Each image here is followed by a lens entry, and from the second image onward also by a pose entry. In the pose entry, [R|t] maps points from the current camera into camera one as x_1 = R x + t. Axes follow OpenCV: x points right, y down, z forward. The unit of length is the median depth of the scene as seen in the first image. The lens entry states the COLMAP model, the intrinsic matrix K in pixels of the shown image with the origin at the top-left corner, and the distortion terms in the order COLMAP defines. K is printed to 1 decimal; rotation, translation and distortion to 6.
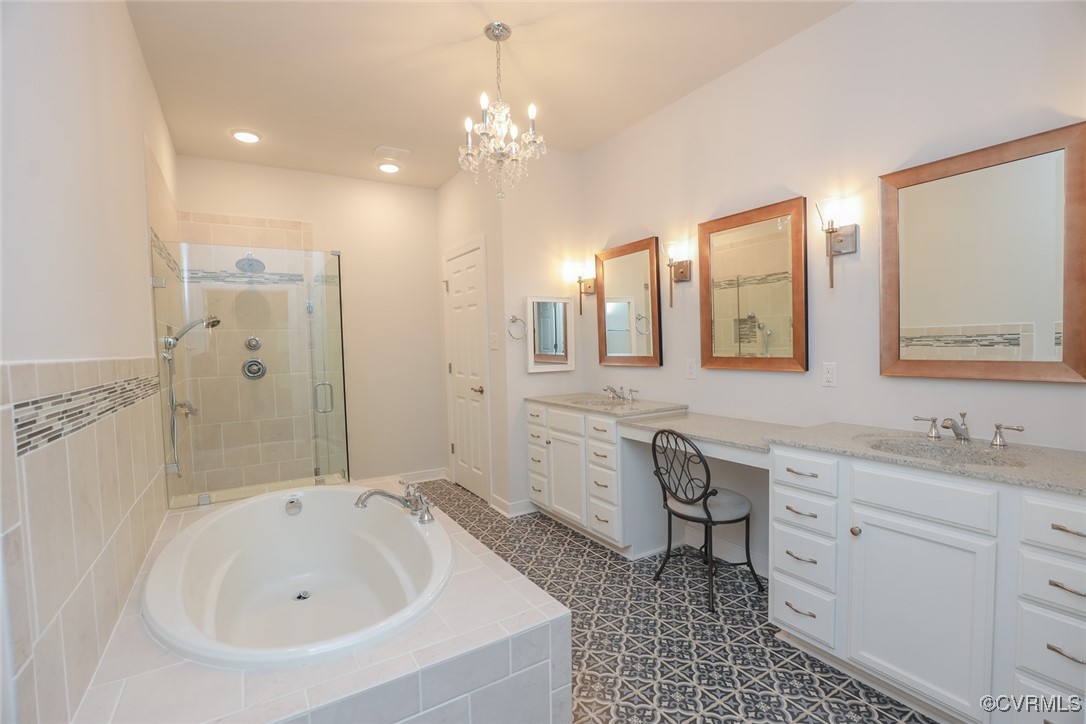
lens RADIAL K [[497.8, 0, 545.1], [0, 497.8, 364.3], [0, 0, 1]] dist [-0.026515, 0.001523]
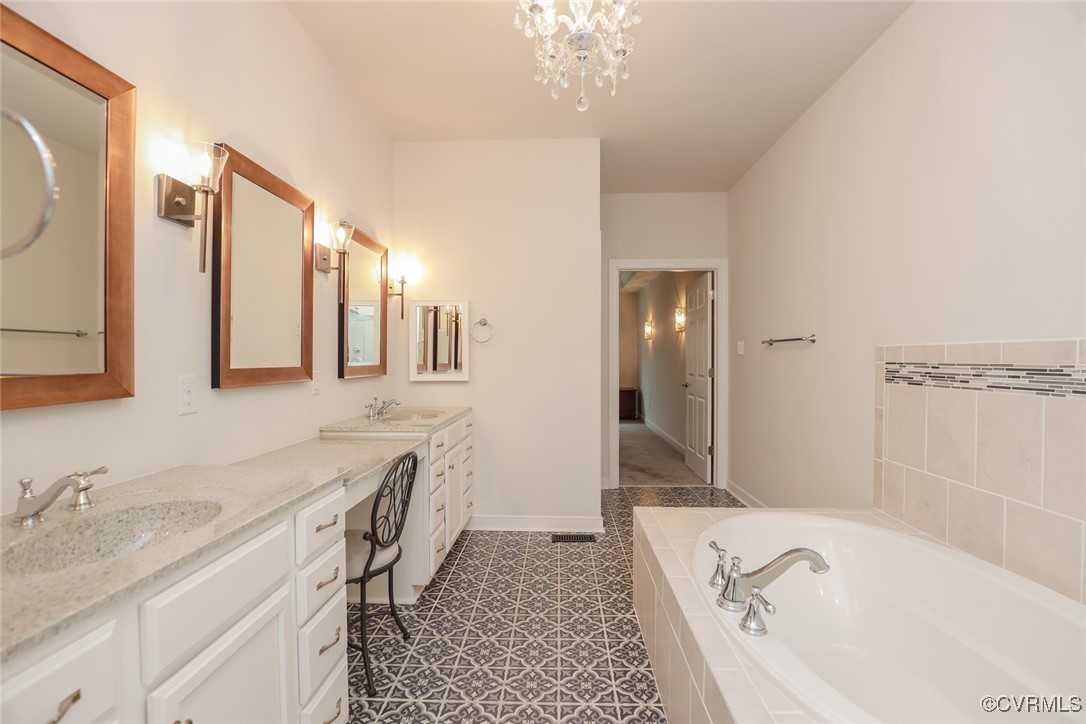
lens RADIAL K [[497.8, 0, 545.1], [0, 497.8, 364.3], [0, 0, 1]] dist [-0.026515, 0.001523]
pose [[-0.833592, 0.026576, 0.551741, -0.632857], [0.048596, 0.998497, 0.025325, -0.036285], [-0.550239, 0.047923, -0.833631, 2.527691]]
